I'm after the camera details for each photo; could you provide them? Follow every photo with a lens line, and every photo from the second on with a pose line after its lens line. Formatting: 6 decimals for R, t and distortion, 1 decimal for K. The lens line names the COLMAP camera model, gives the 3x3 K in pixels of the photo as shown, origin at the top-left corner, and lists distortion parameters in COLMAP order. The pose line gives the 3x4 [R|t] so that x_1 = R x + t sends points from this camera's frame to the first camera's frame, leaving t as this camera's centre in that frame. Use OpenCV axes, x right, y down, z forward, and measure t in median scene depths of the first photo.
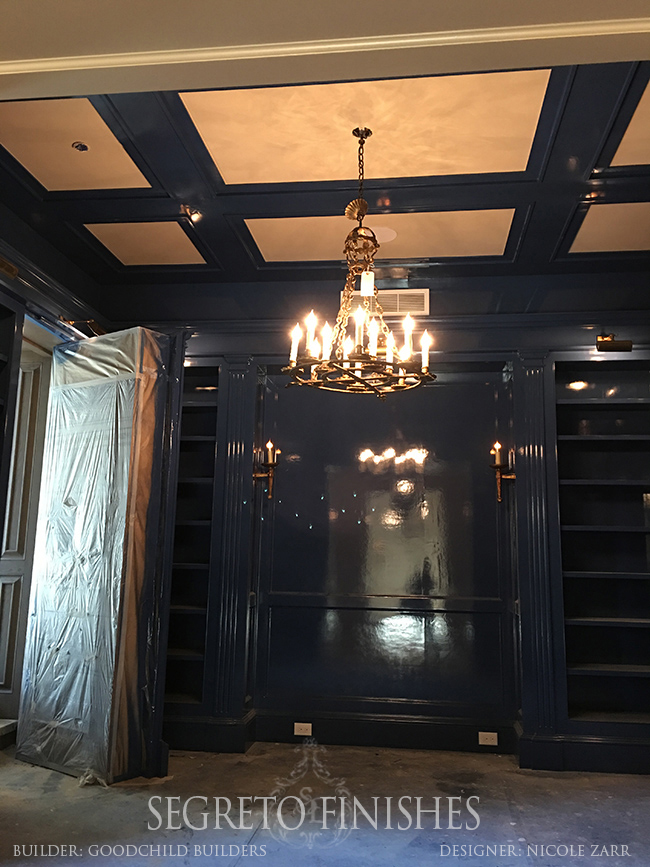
lens RADIAL K [[756.3, 0, 331.9], [0, 756.3, 422.6], [0, 0, 1]] dist [0.080083, -0.115871]
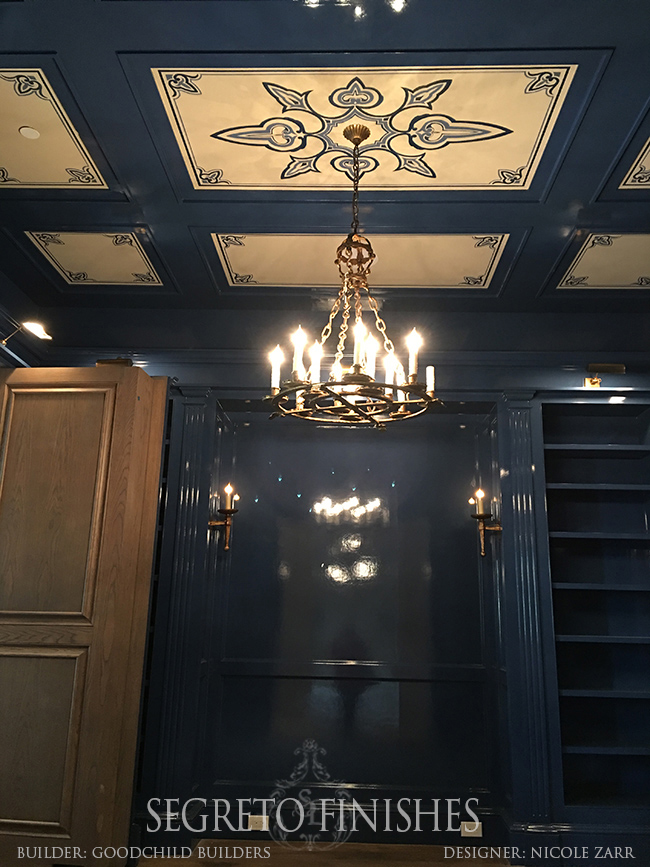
lens RADIAL K [[756.3, 0, 331.9], [0, 756.3, 422.6], [0, 0, 1]] dist [0.080083, -0.115871]
pose [[0.995544, 0.025938, 0.090660, -0.049865], [-0.018643, 0.996589, -0.080398, 0.024360], [-0.092436, 0.078349, 0.992631, 0.116151]]
